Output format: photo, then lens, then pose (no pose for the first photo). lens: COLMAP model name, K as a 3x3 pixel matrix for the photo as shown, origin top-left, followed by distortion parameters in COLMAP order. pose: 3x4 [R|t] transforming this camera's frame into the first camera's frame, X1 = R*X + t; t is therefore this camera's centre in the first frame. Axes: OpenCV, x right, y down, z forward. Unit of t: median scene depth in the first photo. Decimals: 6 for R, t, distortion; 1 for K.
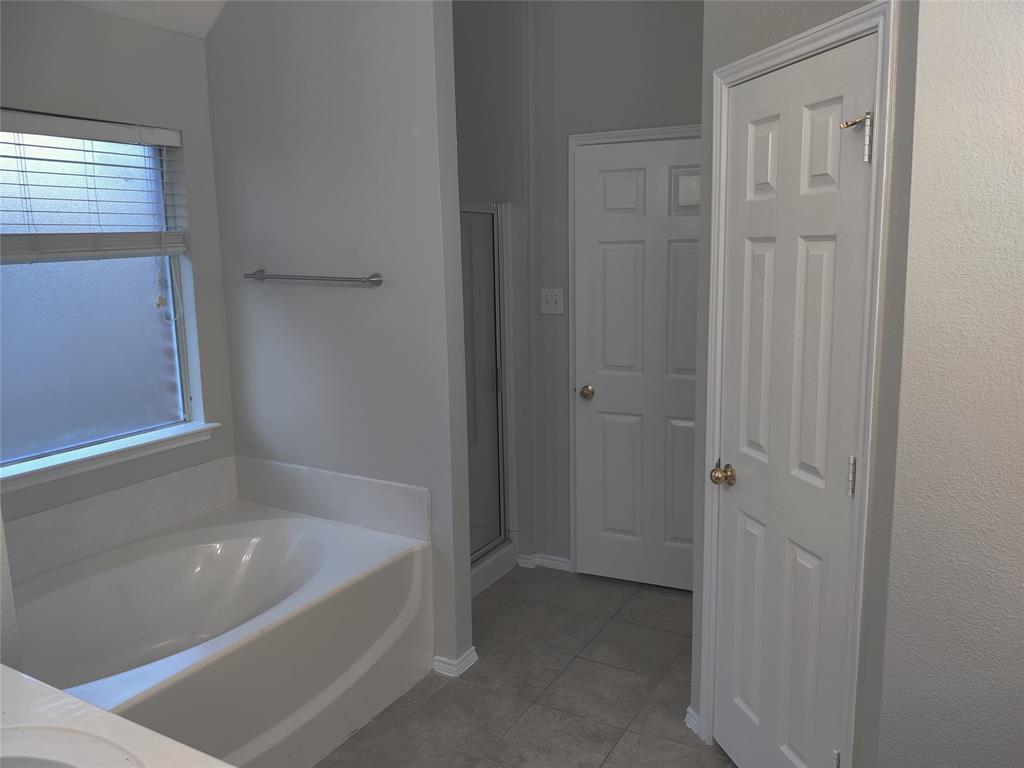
lens RADIAL K [[774.5, 0, 514.0], [0, 774.5, 385.8], [0, 0, 1]] dist [-0.027239, -0.012006]
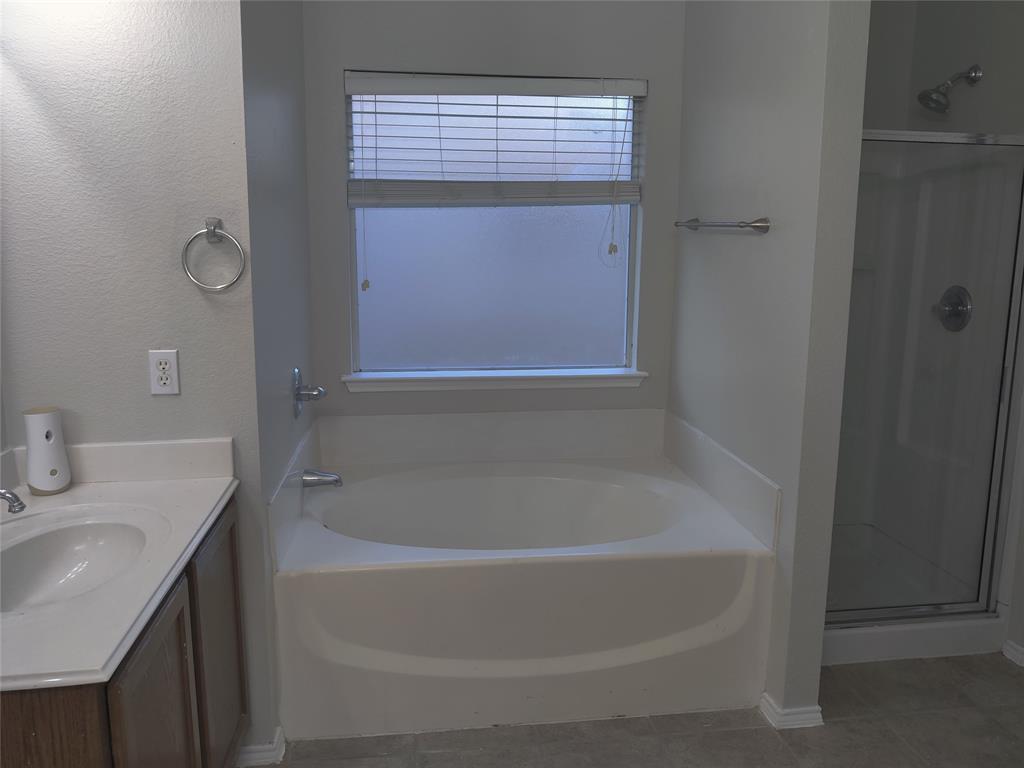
lens RADIAL K [[774.5, 0, 511.8], [0, 774.5, 380.2], [0, 0, 1]] dist [-0.027239, -0.012006]
pose [[0.577233, 0.162209, -0.800307, 0.331188], [-0.156524, 0.983877, 0.086521, -0.001957], [0.801438, 0.075325, 0.593316, 0.275188]]
